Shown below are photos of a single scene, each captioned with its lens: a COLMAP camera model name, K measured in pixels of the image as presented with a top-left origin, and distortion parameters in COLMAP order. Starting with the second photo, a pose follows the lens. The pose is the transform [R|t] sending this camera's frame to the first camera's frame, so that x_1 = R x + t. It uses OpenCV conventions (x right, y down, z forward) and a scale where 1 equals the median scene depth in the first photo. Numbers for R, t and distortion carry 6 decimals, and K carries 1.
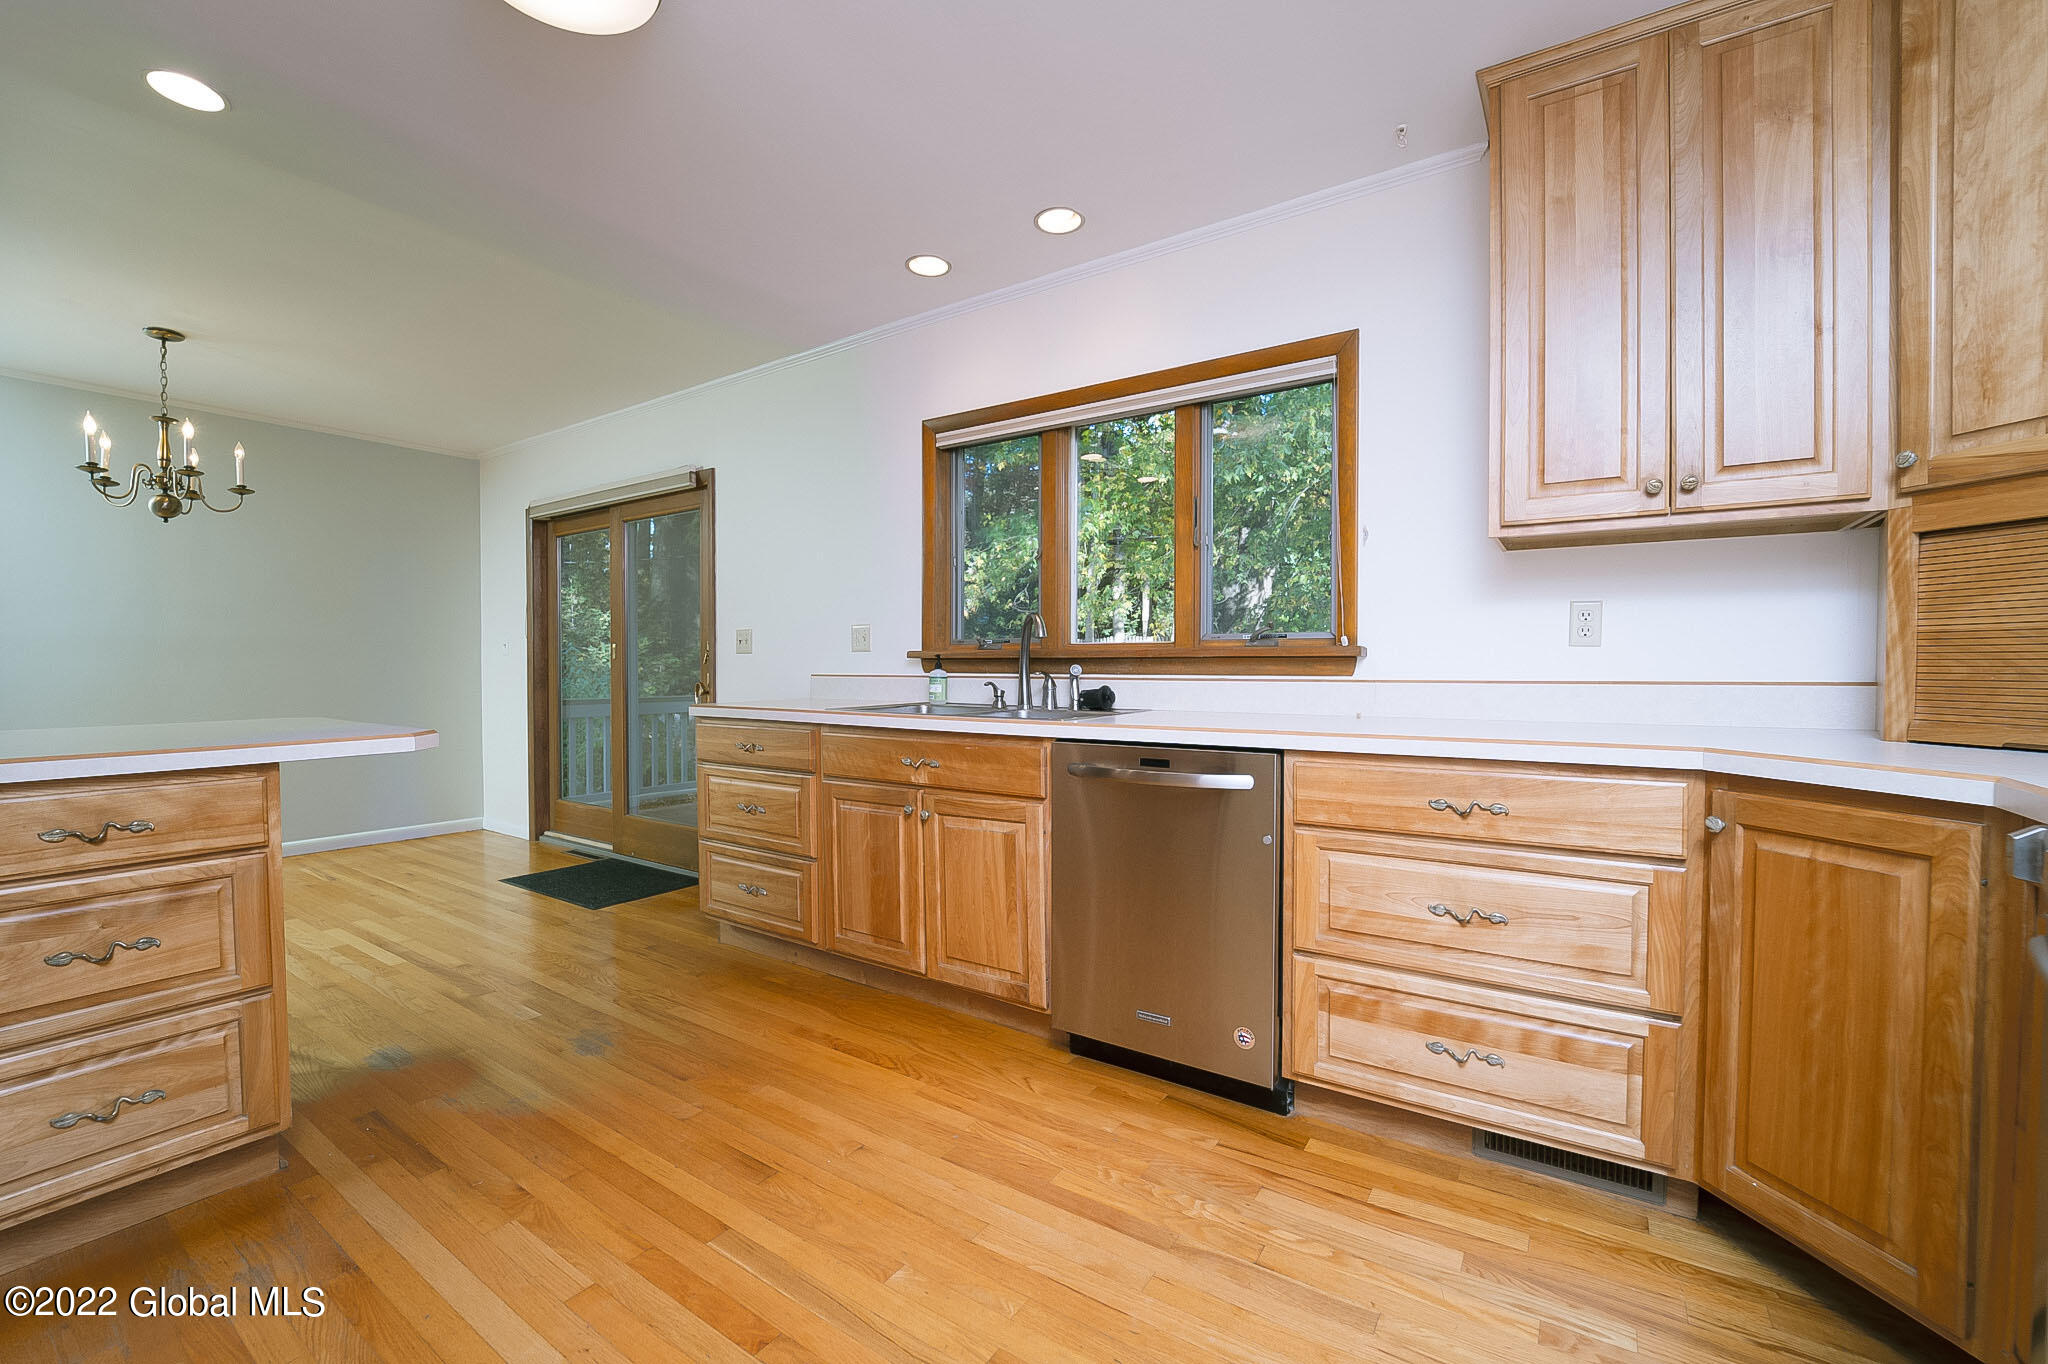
lens RADIAL K [[828.1, 0, 1028.4], [0, 828.1, 685.9], [0, 0, 1]] dist [-0.019787, 0.000028]
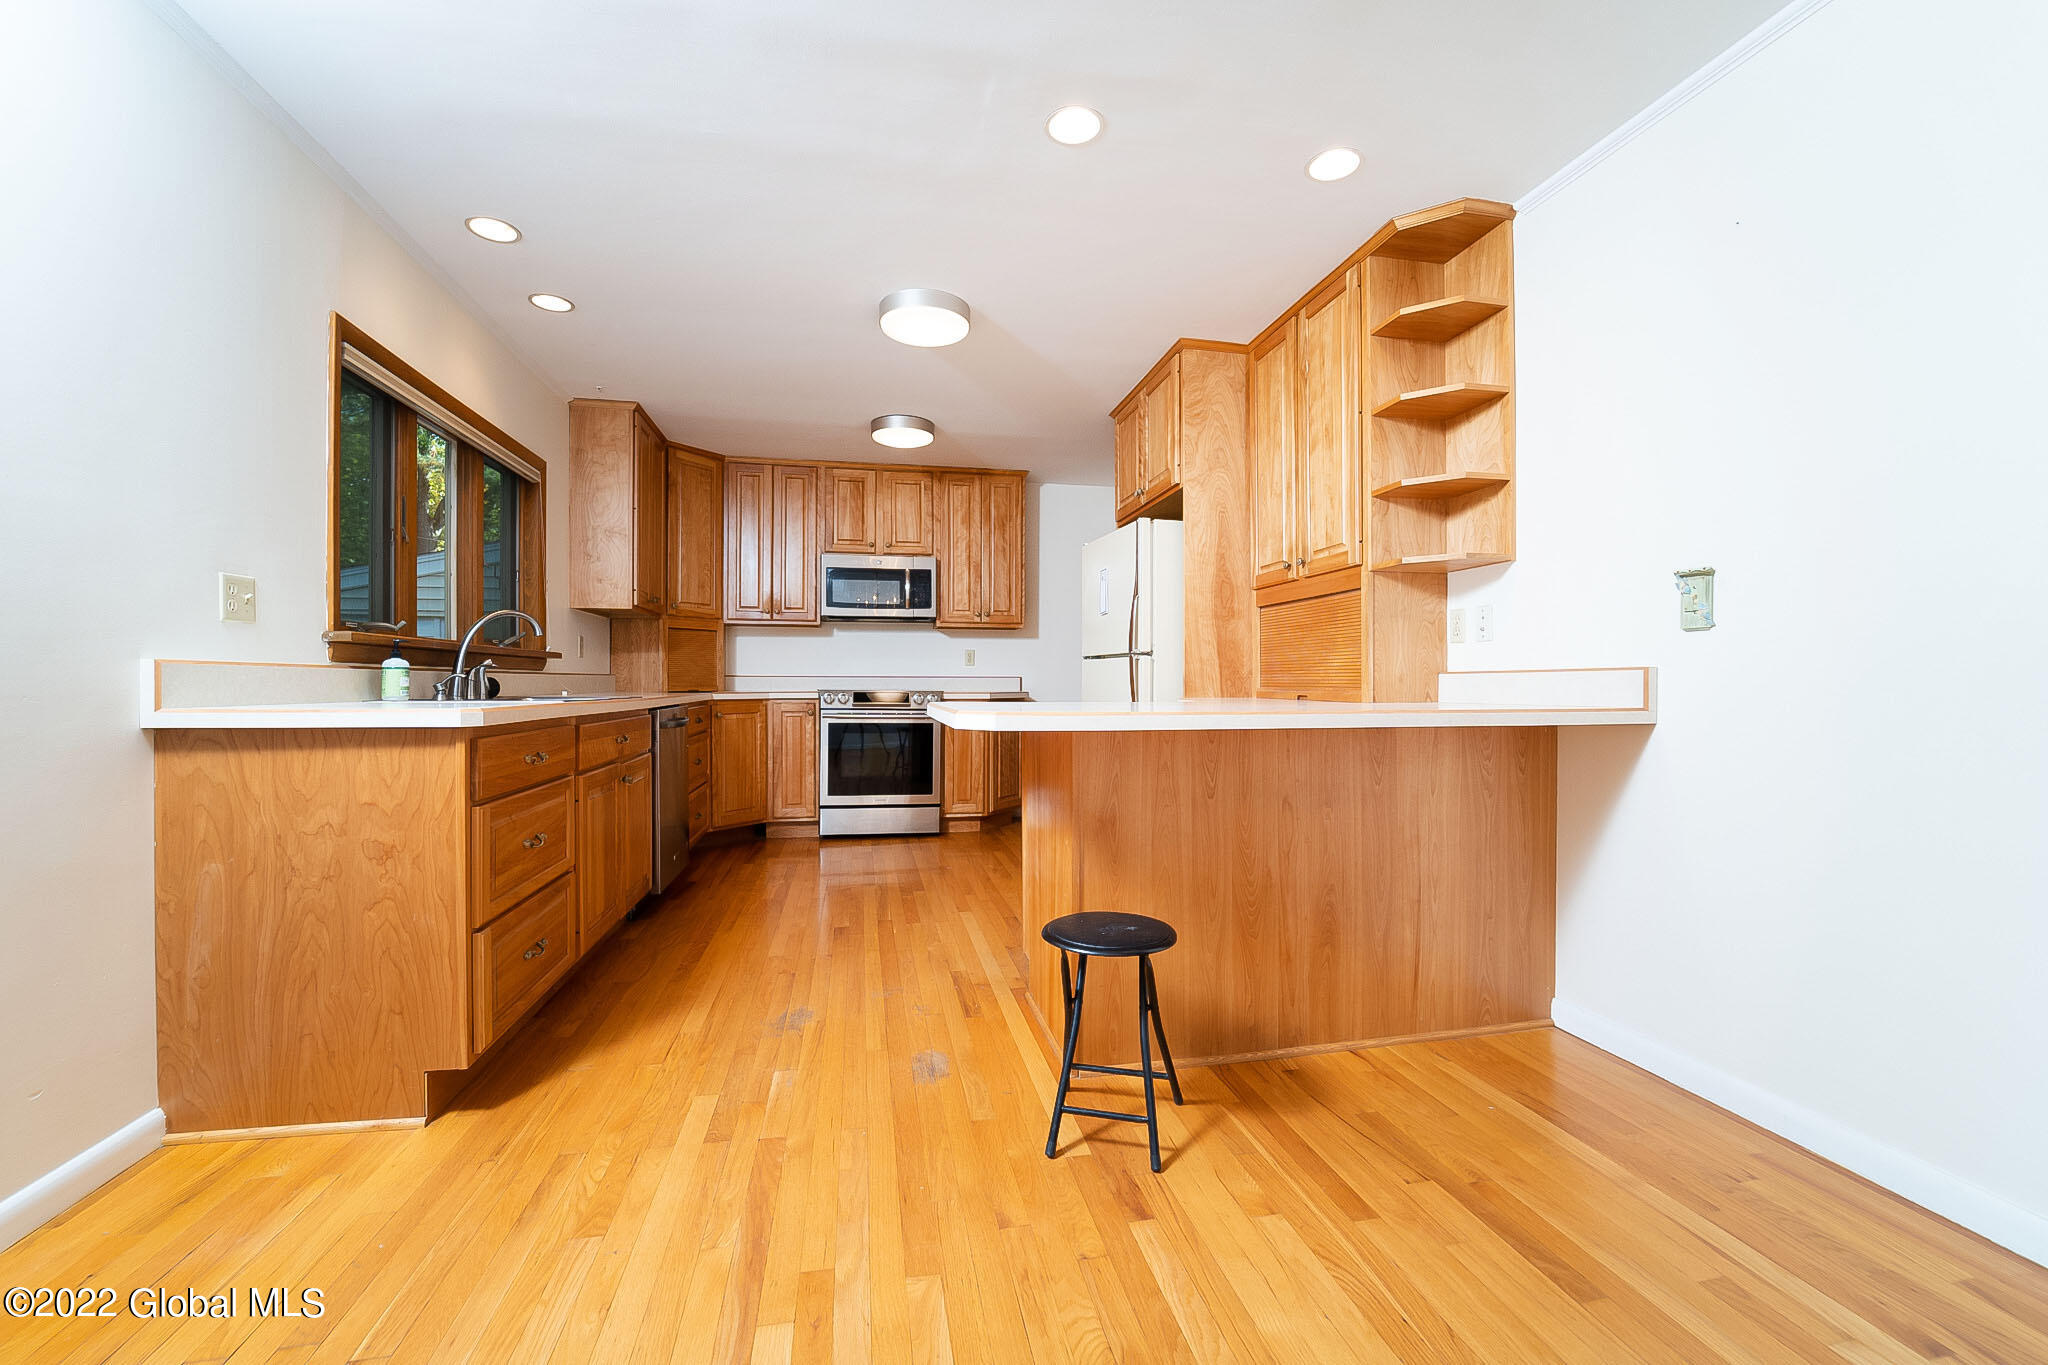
lens RADIAL K [[828.1, 0, 1028.4], [0, 828.1, 686.4], [0, 0, 1]] dist [-0.019787, 0.000028]
pose [[-0.712826, -0.003417, 0.701333, -1.189191], [0.015213, 0.999677, 0.020334, -0.001135], [-0.701176, 0.025164, -0.712544, 1.232190]]
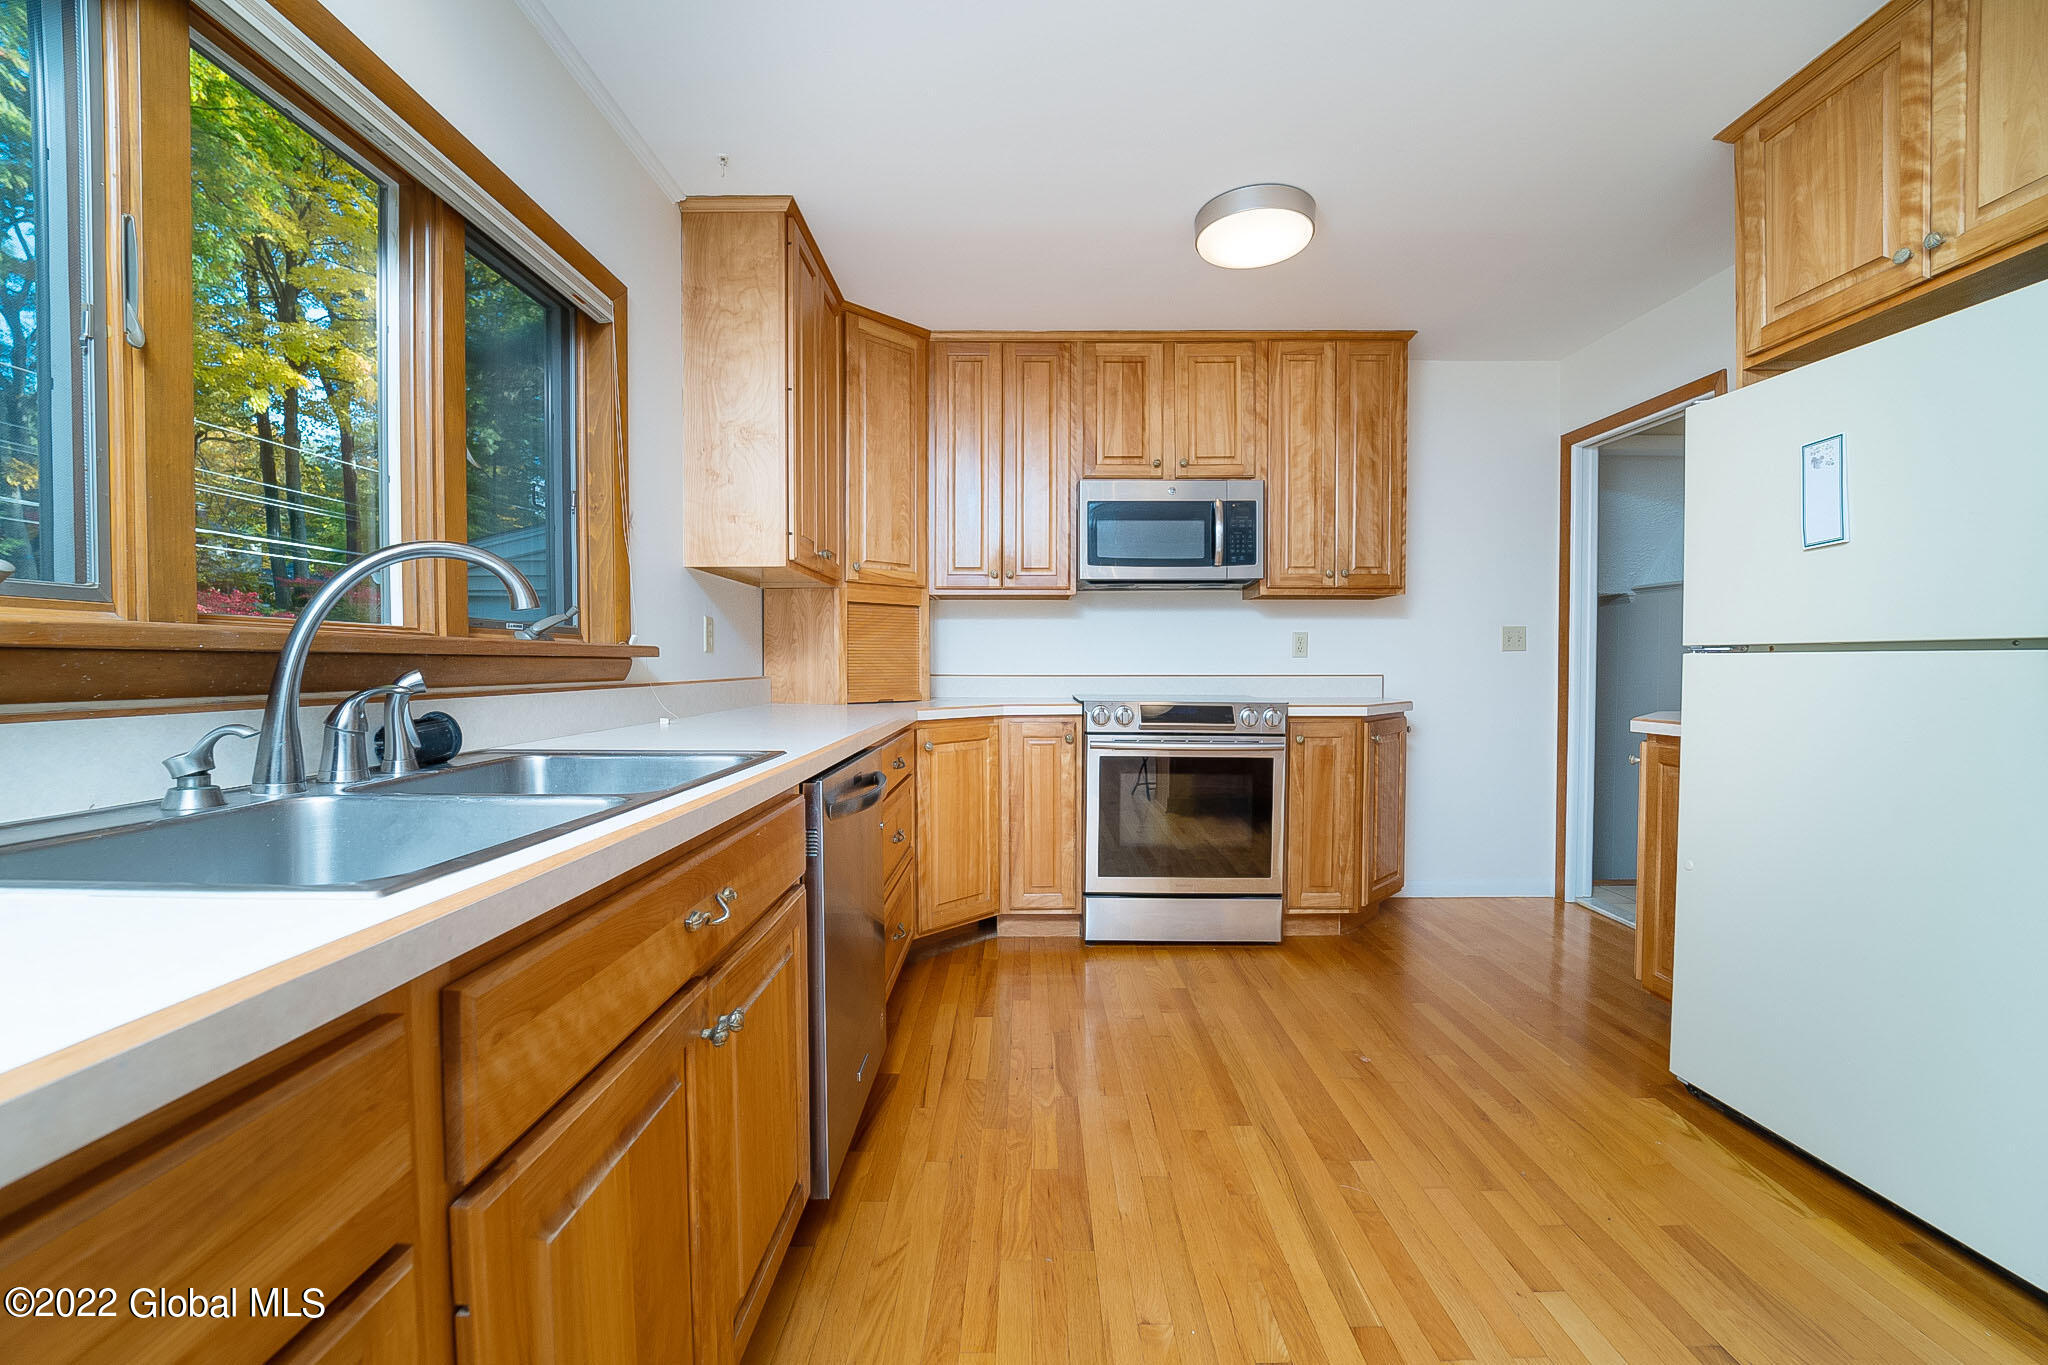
lens RADIAL K [[817.5, 0, 1032.0], [0, 817.5, 682.4], [0, 0, 1]] dist [-0.014013, -0.000057]
pose [[-0.563230, -0.017893, 0.826106, -0.468311], [0.020522, 0.999154, 0.035632, -0.027718], [-0.826045, 0.037023, -0.562386, 0.935954]]
